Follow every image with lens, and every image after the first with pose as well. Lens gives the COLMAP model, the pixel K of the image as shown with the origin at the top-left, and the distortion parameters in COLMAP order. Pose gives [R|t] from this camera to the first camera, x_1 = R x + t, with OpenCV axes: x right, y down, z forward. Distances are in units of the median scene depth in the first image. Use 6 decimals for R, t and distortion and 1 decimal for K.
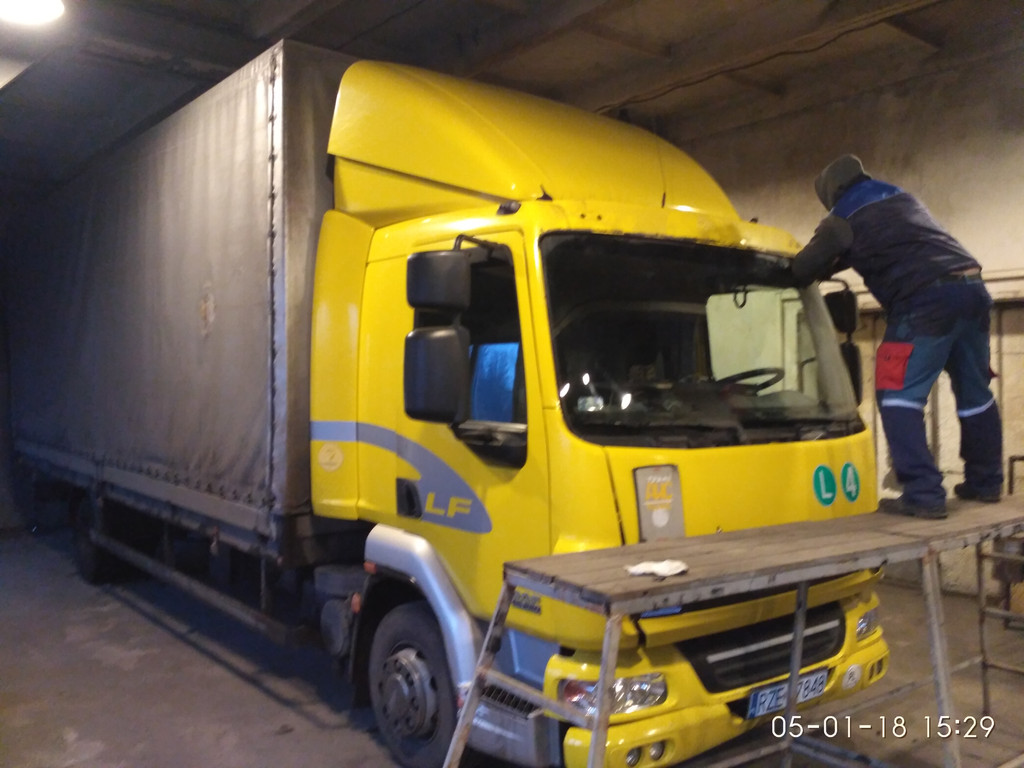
lens RADIAL K [[899.9, 0, 512.0], [0, 899.9, 384.0], [0, 0, 1]] dist [0.062439, -0.129616]
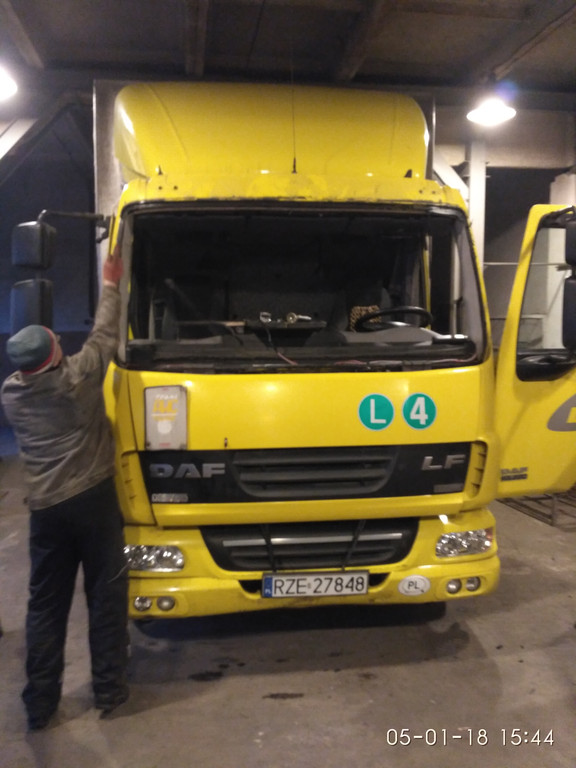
lens RADIAL K [[674.9, 0, 288.0], [0, 674.9, 384.0], [0, 0, 1]] dist [0.062439, -0.129616]
pose [[0.860308, 0.041575, -0.508076, 0.730772], [0.003819, 0.996115, 0.087978, 0.004517], [0.509760, -0.077629, 0.856807, 0.254432]]
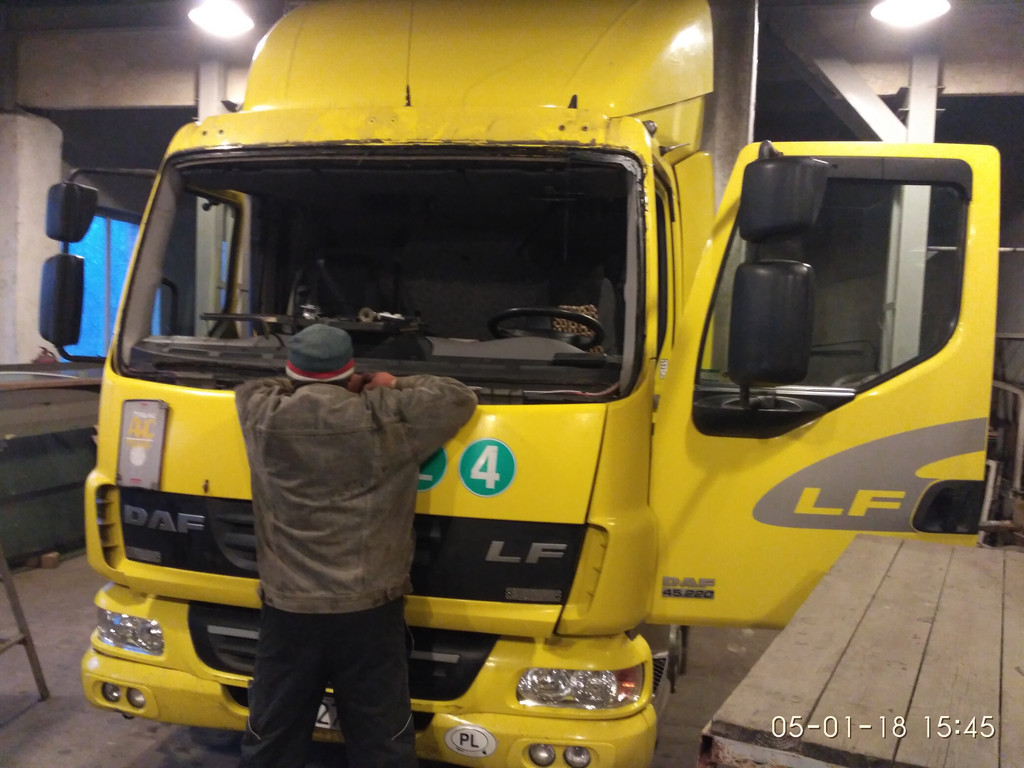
lens RADIAL K [[899.9, 0, 512.0], [0, 899.9, 384.0], [0, 0, 1]] dist [0.062439, -0.129616]
pose [[0.631558, 0.075512, -0.771643, 1.028204], [-0.038518, 0.997073, 0.066047, -0.001674], [0.774371, -0.011990, 0.632618, 0.651657]]
